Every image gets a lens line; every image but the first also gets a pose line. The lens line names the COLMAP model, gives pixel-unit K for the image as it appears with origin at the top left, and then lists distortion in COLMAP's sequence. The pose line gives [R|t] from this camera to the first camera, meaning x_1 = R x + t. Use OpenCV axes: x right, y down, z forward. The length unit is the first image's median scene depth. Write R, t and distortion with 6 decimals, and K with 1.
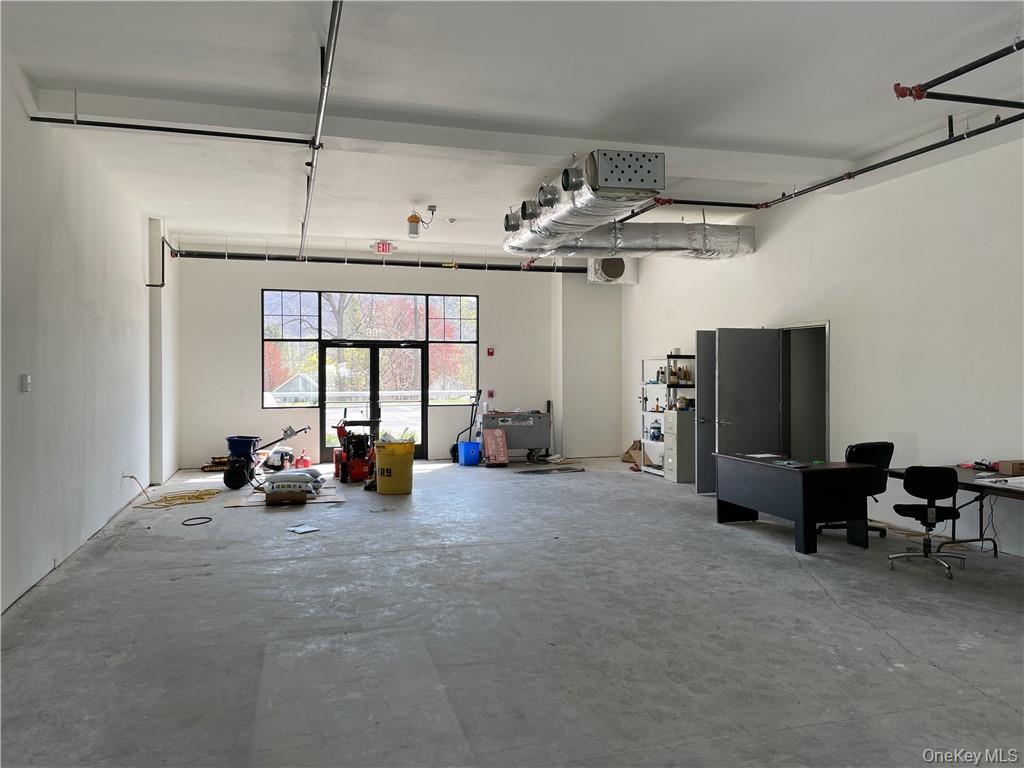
lens RADIAL K [[775.2, 0, 505.9], [0, 775.2, 387.5], [0, 0, 1]] dist [0.074799, -0.092535]
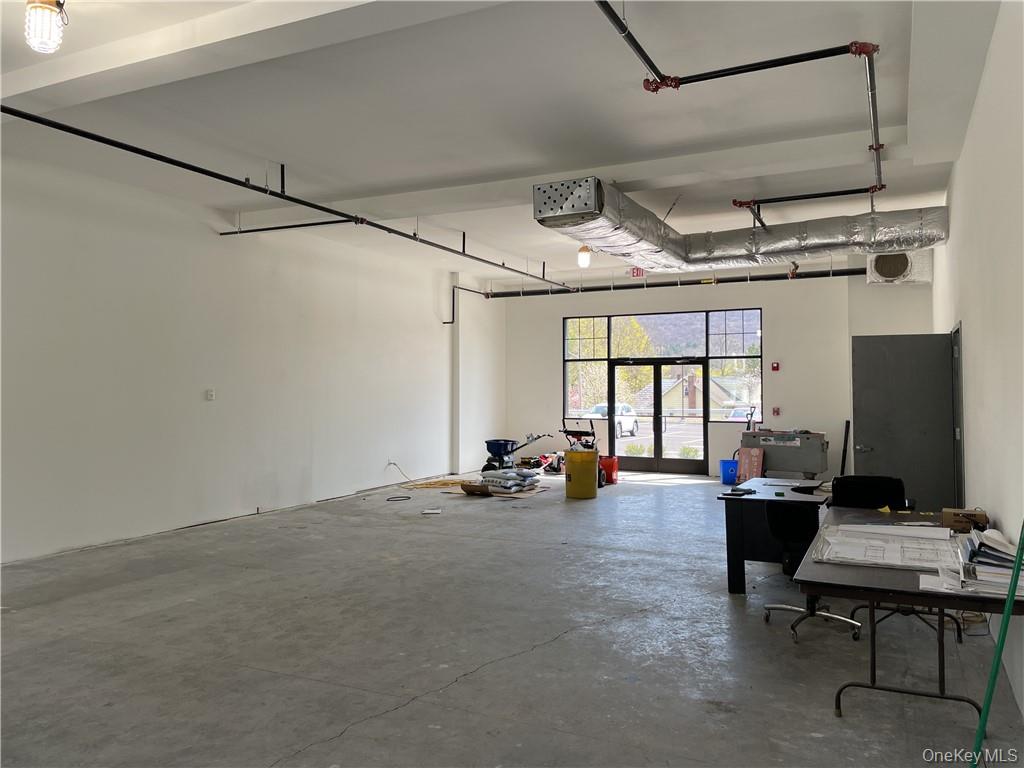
lens RADIAL K [[775.2, 0, 508.9], [0, 775.2, 363.1], [0, 0, 1]] dist [0.074799, -0.092535]
pose [[0.736458, -0.022172, -0.676119, 0.413471], [-0.013528, 0.998780, -0.047489, -0.000631], [0.676348, 0.044120, 0.735260, 0.088750]]
